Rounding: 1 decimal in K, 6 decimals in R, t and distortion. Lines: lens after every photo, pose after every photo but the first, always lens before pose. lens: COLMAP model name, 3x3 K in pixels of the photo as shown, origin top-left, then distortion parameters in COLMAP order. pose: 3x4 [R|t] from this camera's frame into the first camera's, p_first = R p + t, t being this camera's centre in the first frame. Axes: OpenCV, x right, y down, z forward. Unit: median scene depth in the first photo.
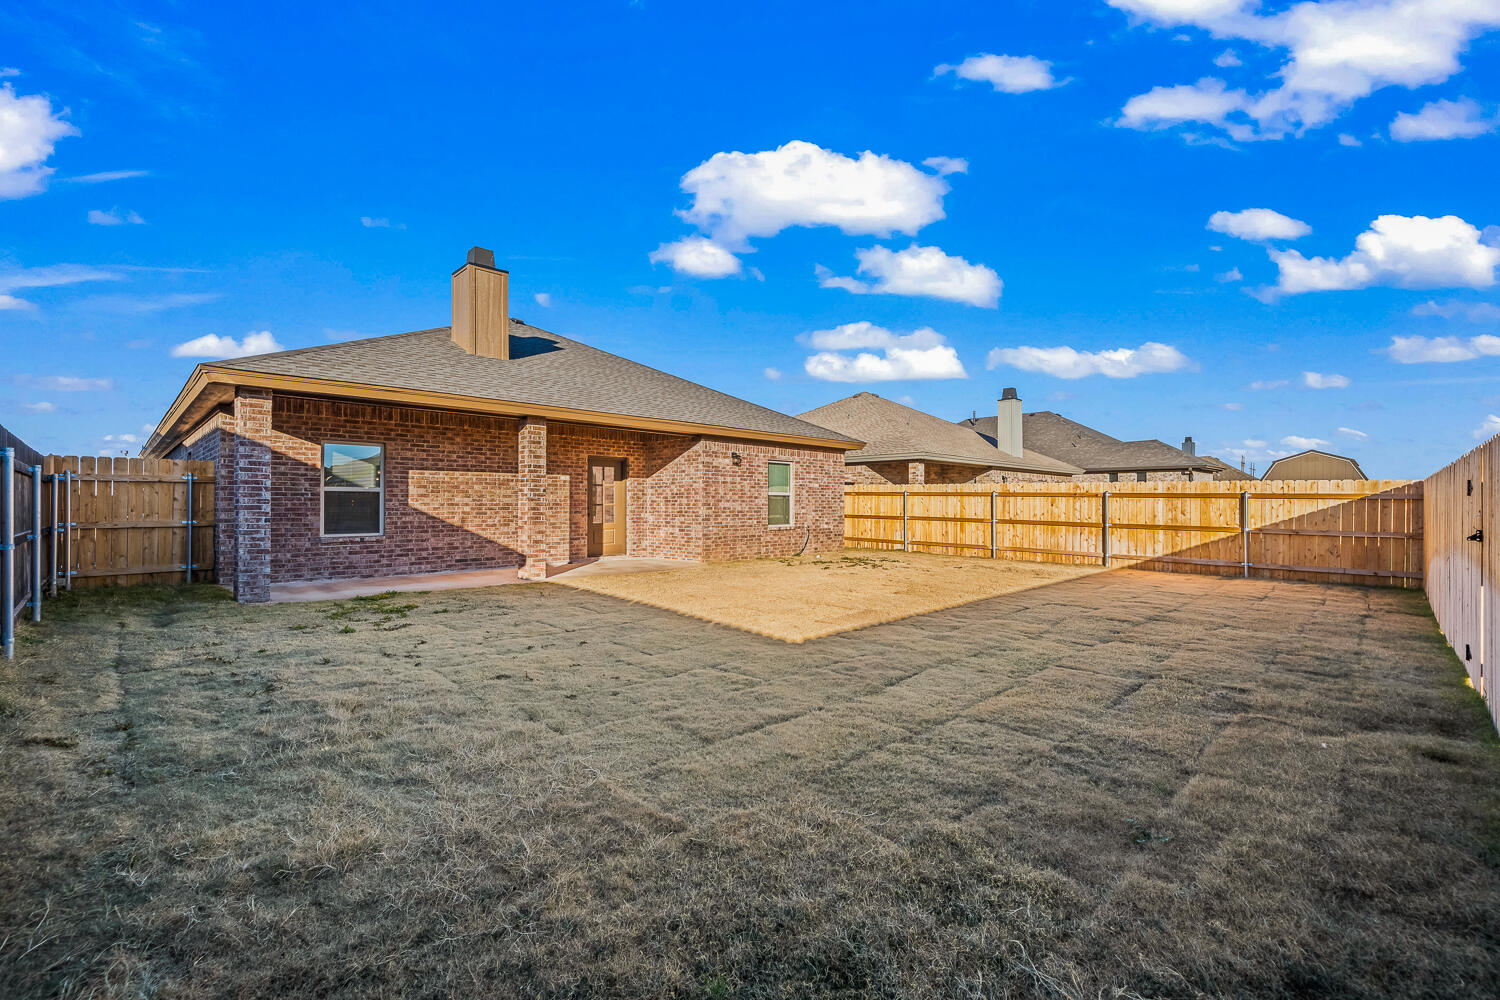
lens RADIAL K [[645.4, 0, 750.0], [0, 645.4, 500.0], [0, 0, 1]] dist [-0.001609, 0.000026]
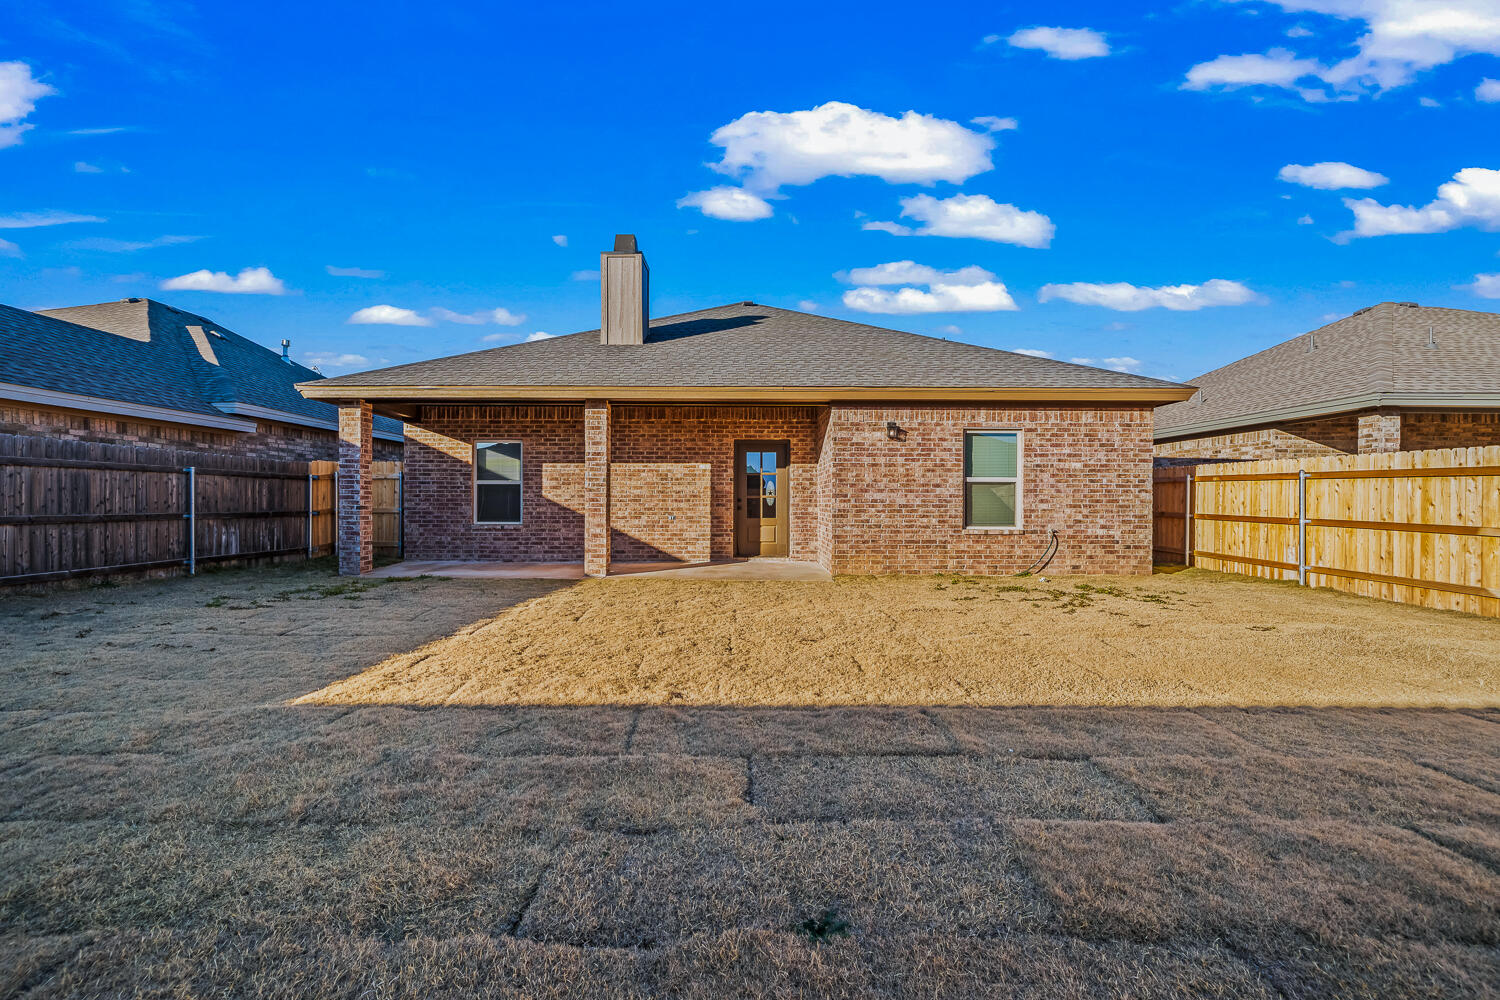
lens RADIAL K [[645.4, 0, 750.0], [0, 645.4, 500.0], [0, 0, 1]] dist [-0.001609, 0.000026]
pose [[0.707029, 0.000338, -0.707185, 0.367738], [0.003067, 0.999989, 0.003545, 0.008711], [0.707178, -0.004675, 0.707020, 0.390032]]
